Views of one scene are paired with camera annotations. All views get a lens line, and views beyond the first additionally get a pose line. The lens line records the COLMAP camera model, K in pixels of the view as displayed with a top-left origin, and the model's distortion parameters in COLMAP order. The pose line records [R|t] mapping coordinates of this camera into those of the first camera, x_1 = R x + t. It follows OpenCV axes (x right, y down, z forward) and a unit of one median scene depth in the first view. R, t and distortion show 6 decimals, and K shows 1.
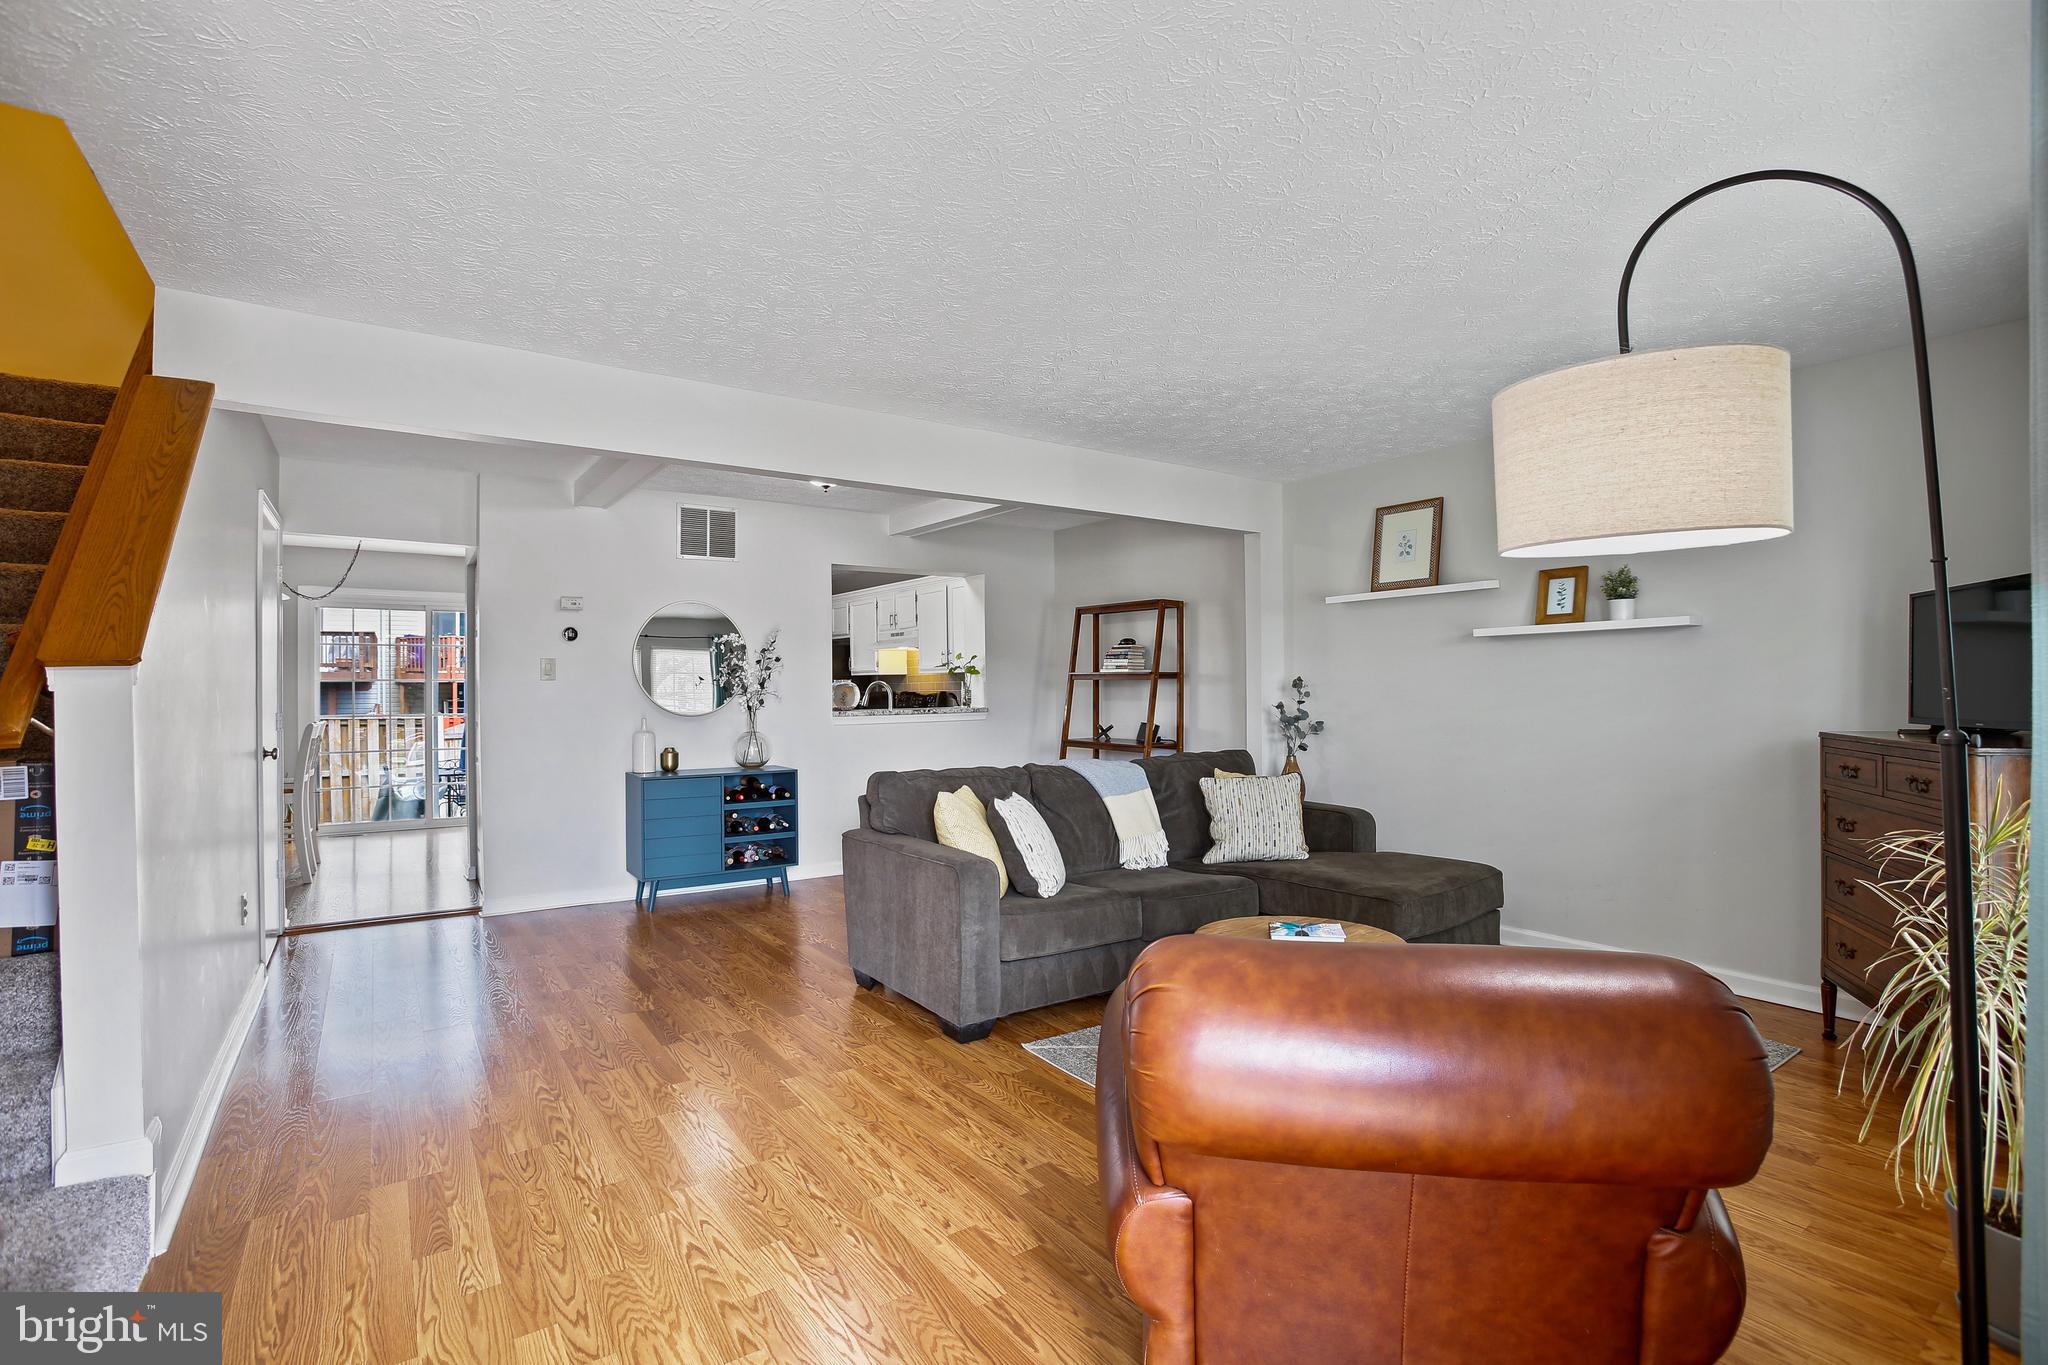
lens RADIAL K [[937.9, 0, 1015.5], [0, 937.9, 685.1], [0, 0, 1]] dist [-0.074896, 0.035307]
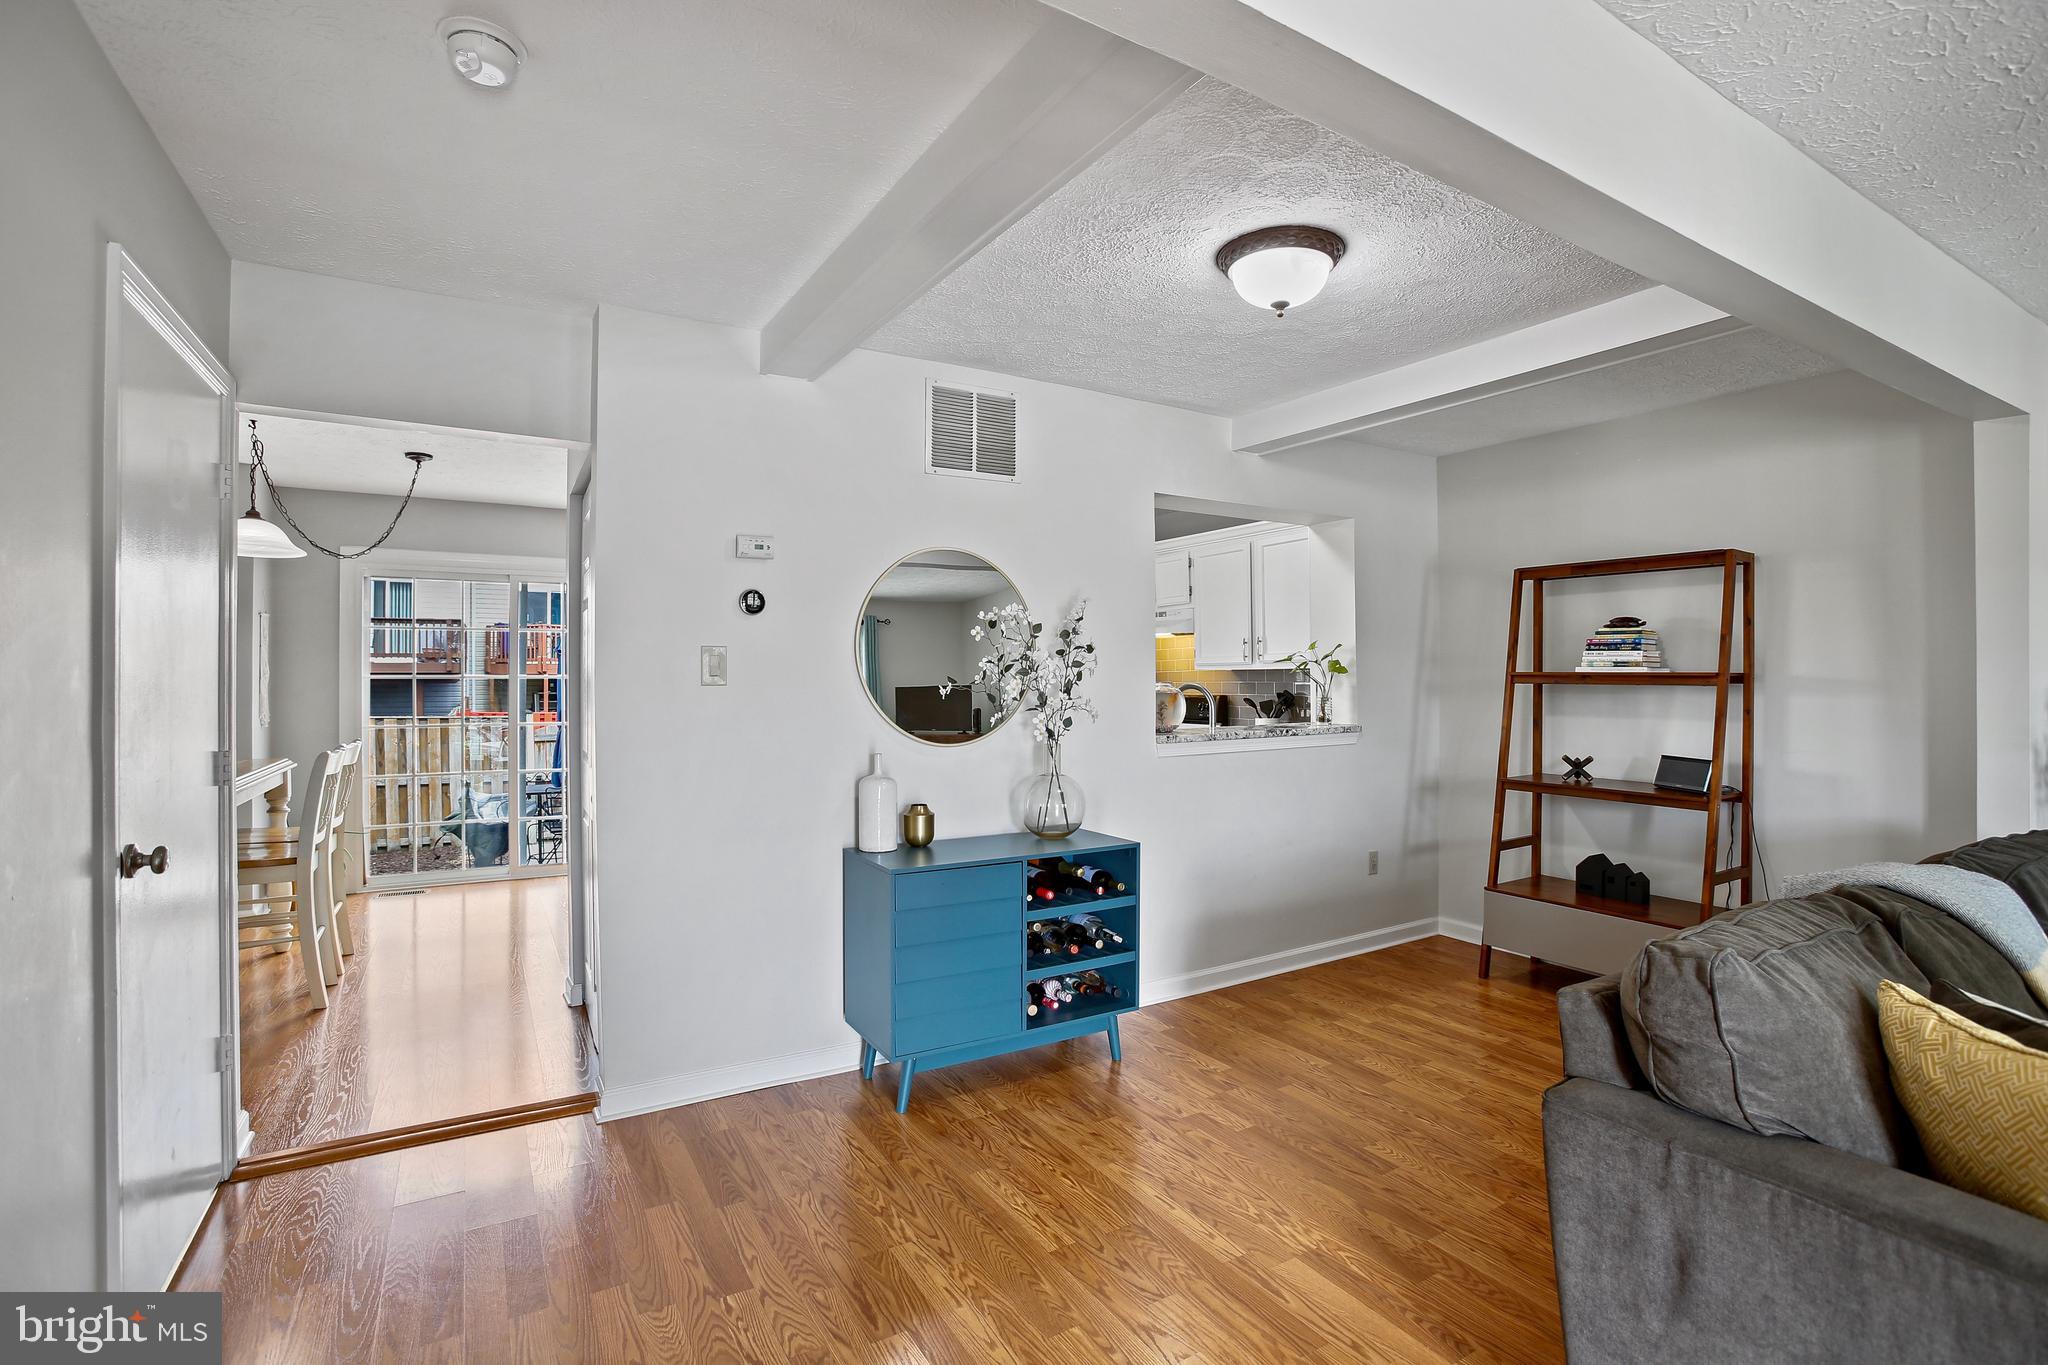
lens RADIAL K [[946.9, 0, 1025.5], [0, 946.9, 677.6], [0, 0, 1]] dist [-0.076481, 0.036044]
pose [[0.997360, 0.003462, -0.072534, -0.257161], [-0.003405, 0.999994, 0.000906, -0.010311], [0.072536, -0.000656, 0.997366, 0.415843]]
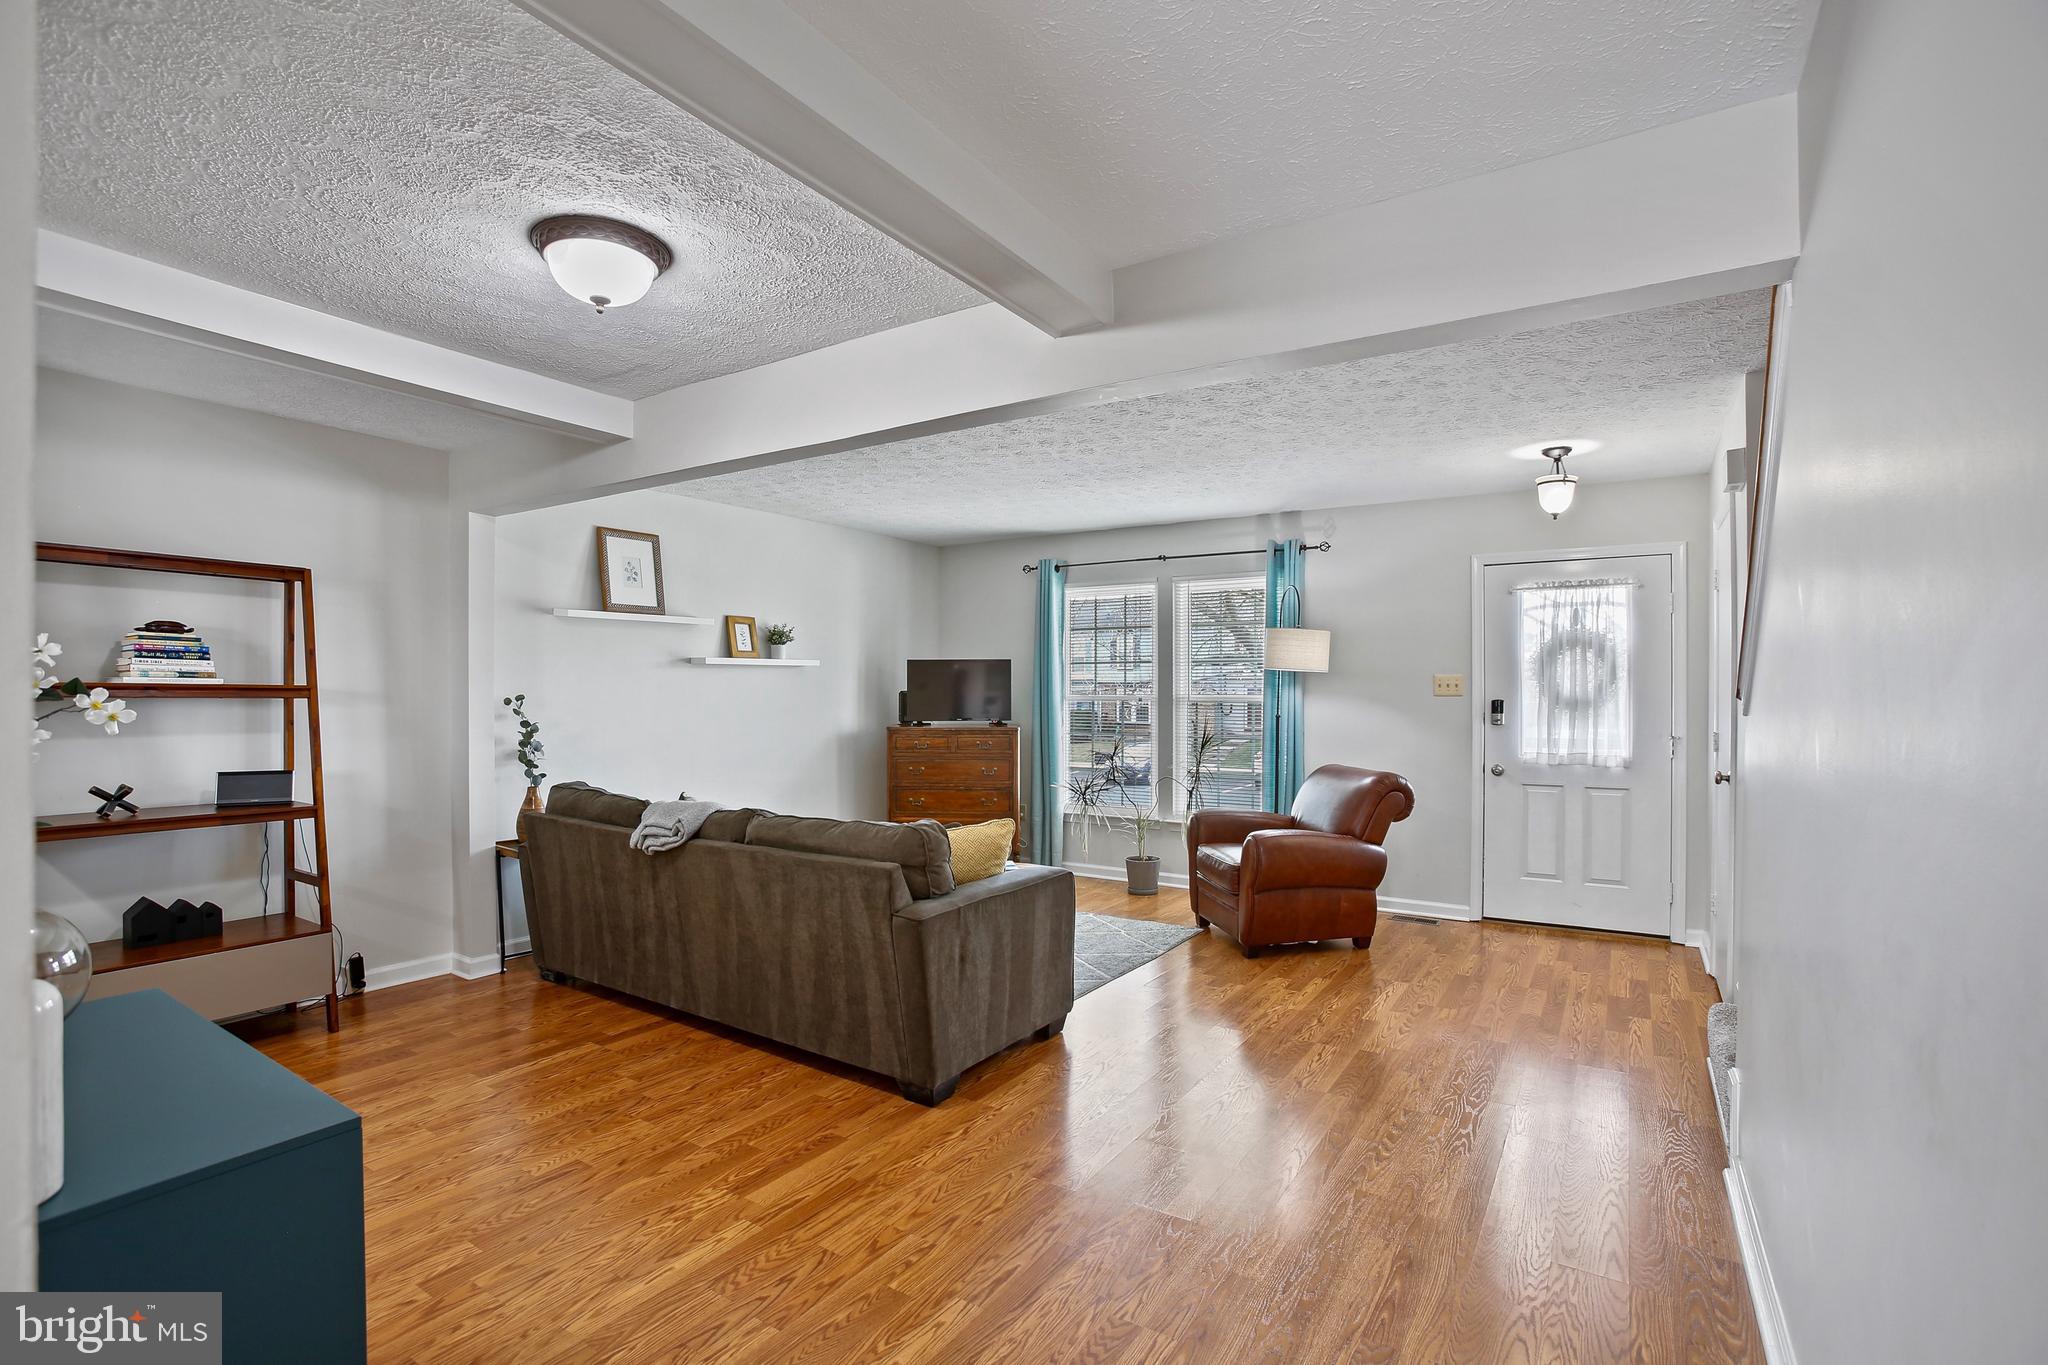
lens RADIAL K [[937.9, 0, 1015.5], [0, 937.9, 685.1], [0, 0, 1]] dist [-0.074896, 0.035307]
pose [[-0.363778, 0.009877, 0.931433, -0.612019], [-0.002017, 0.999933, -0.011391, -0.008630], [-0.931484, -0.006023, -0.363734, 0.826943]]
